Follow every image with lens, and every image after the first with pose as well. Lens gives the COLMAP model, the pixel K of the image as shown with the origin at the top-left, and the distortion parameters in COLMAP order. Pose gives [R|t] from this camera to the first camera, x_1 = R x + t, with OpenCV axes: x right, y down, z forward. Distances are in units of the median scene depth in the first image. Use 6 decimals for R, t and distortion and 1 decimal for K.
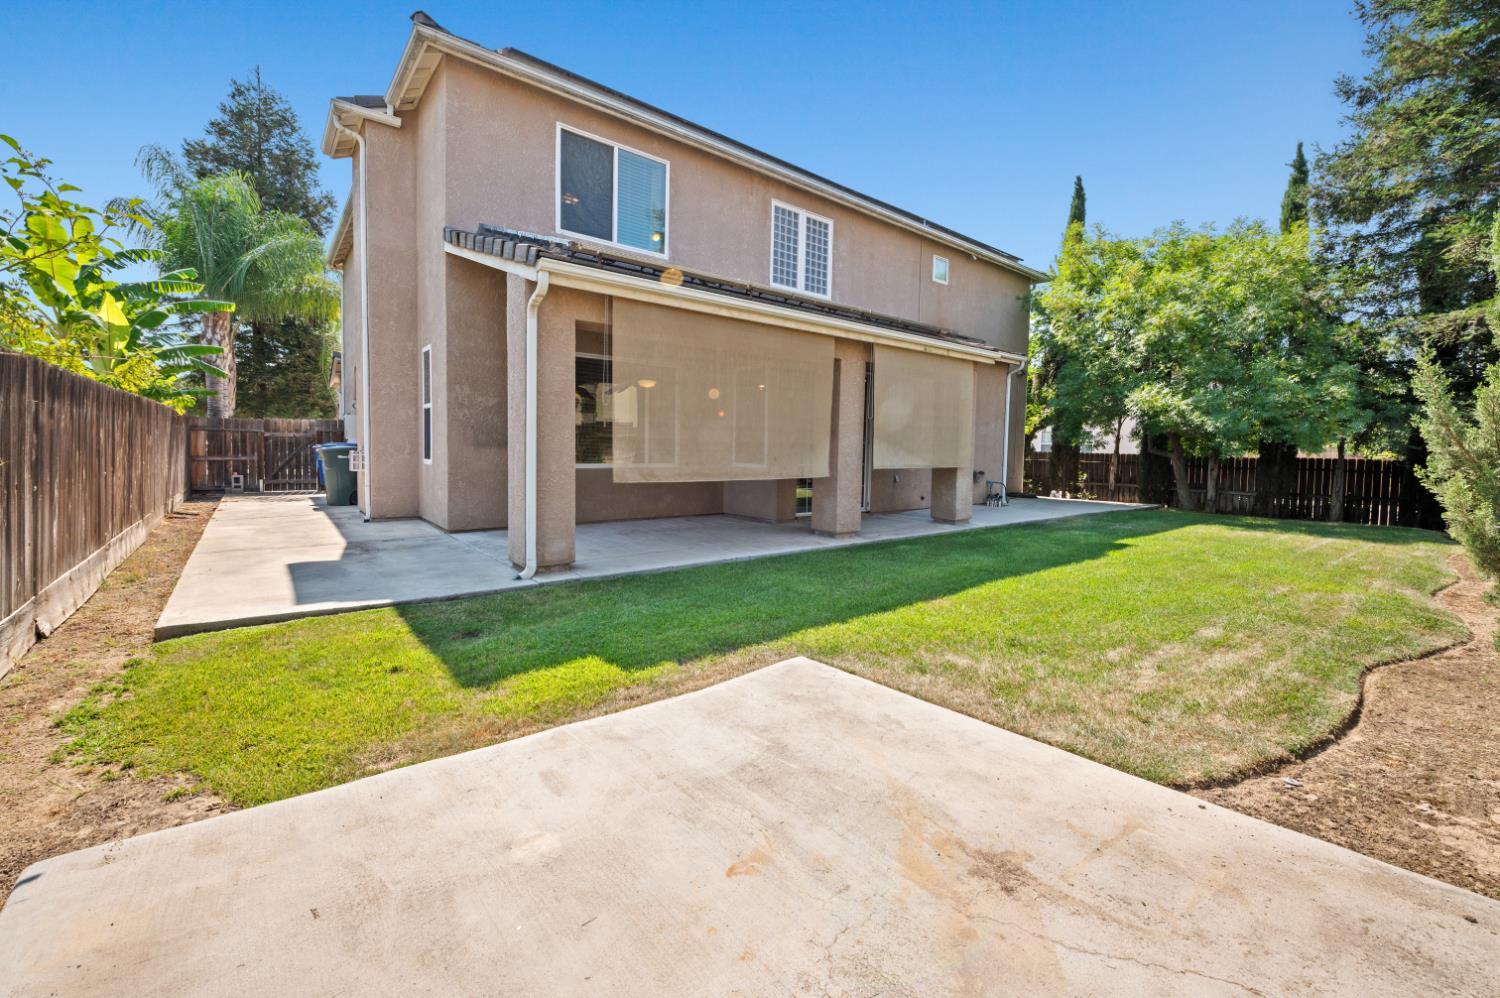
lens RADIAL K [[628.3, 0, 751.8], [0, 628.3, 479.6], [0, 0, 1]] dist [-0.003424, -0.000627]
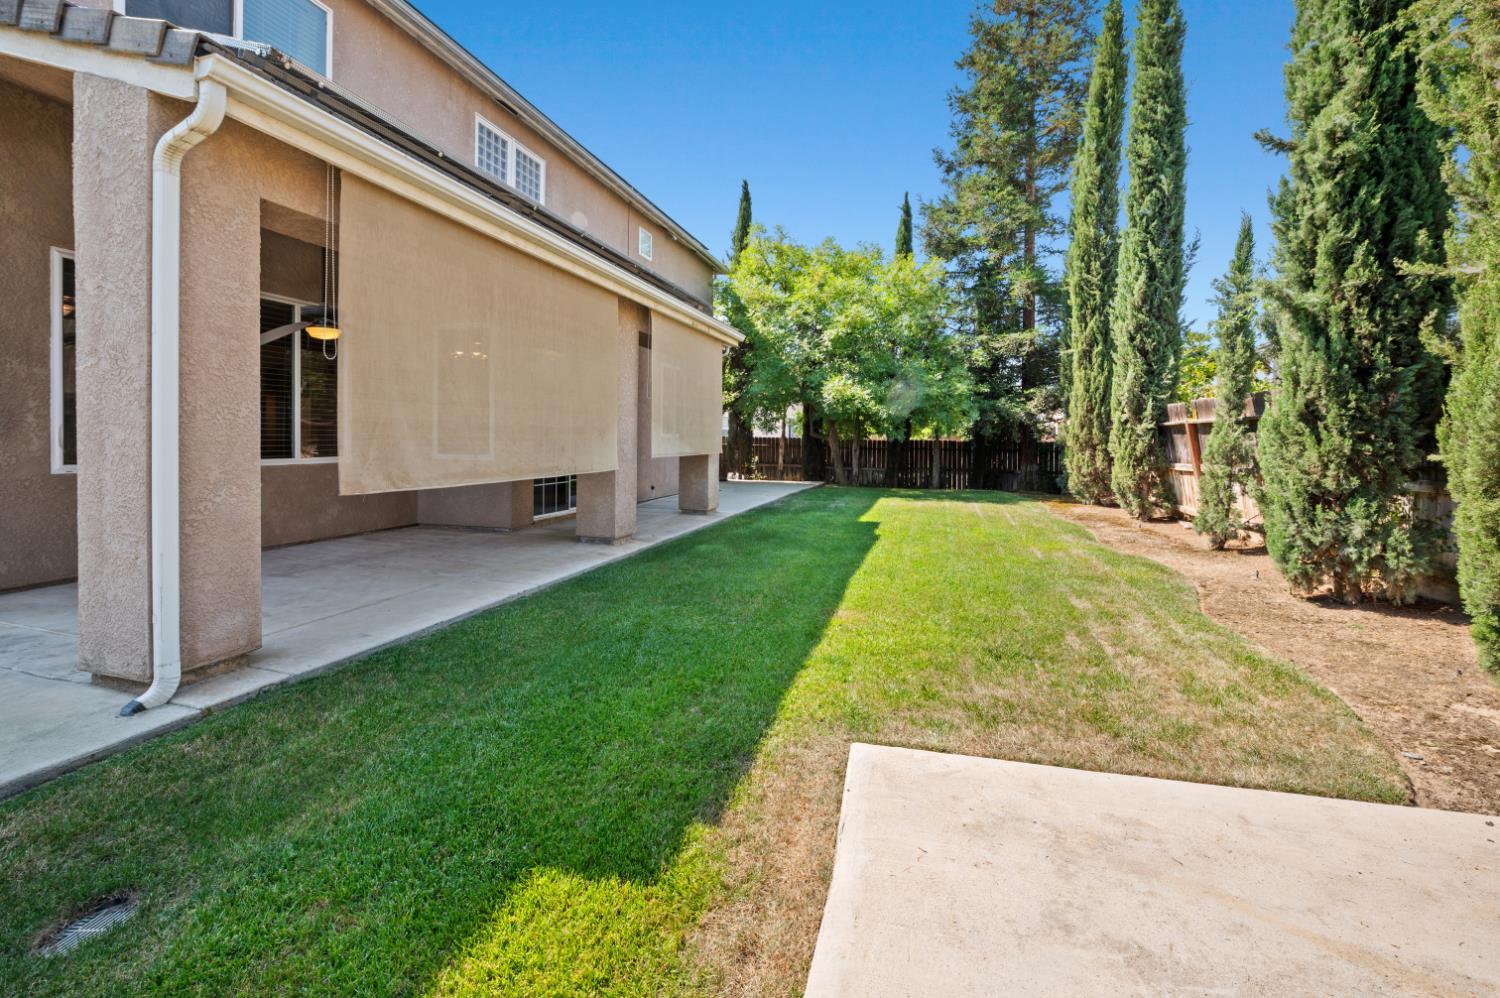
lens RADIAL K [[626.9, 0, 754.6], [0, 626.9, 445.9], [0, 0, 1]] dist [-0.003805, -0.001081]
pose [[0.813618, -0.015470, 0.581194, -0.169811], [0.032515, 0.999292, -0.018920, -0.011775], [-0.580490, 0.034291, 0.813545, 0.218928]]
